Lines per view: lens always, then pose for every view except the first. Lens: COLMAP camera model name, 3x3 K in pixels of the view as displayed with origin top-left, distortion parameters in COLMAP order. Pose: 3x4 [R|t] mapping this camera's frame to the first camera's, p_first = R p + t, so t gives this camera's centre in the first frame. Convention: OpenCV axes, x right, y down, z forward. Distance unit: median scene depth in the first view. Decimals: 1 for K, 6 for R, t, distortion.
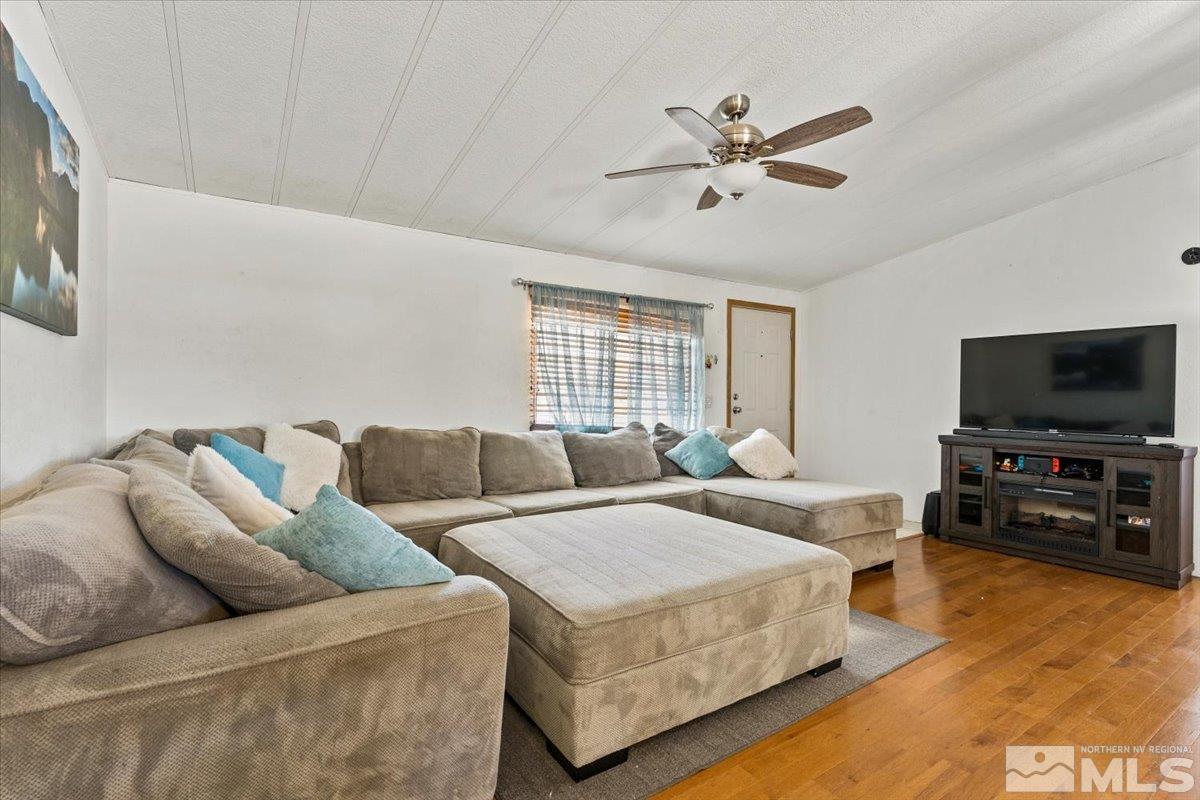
lens RADIAL K [[576.2, 0, 642.2], [0, 576.2, 399.0], [0, 0, 1]] dist [0.000890, 0.000061]
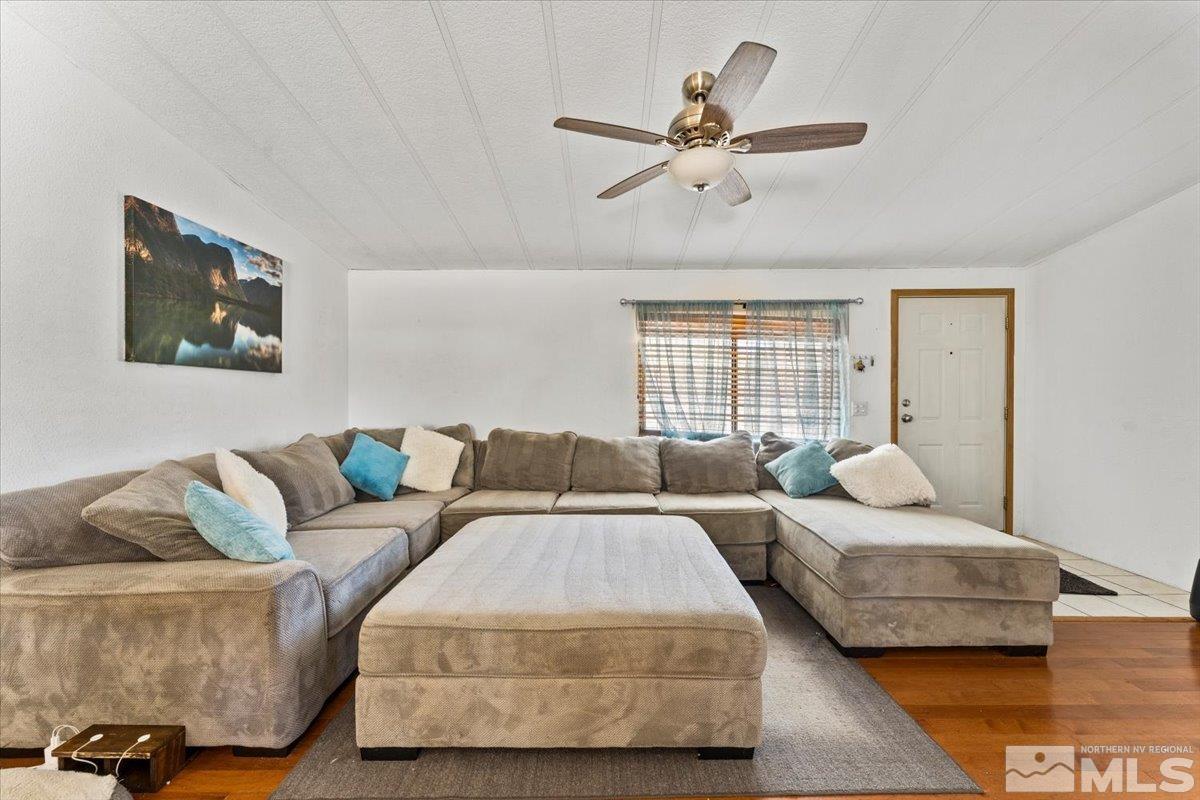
lens RADIAL K [[509.9, 0, 621.1], [0, 509.9, 399.8], [0, 0, 1]] dist [0.002296, 0.000596]
pose [[0.813787, 0.000876, -0.581163, 0.341636], [0.003139, 0.999978, 0.005904, -0.018840], [0.581155, -0.006629, 0.813766, 0.185936]]
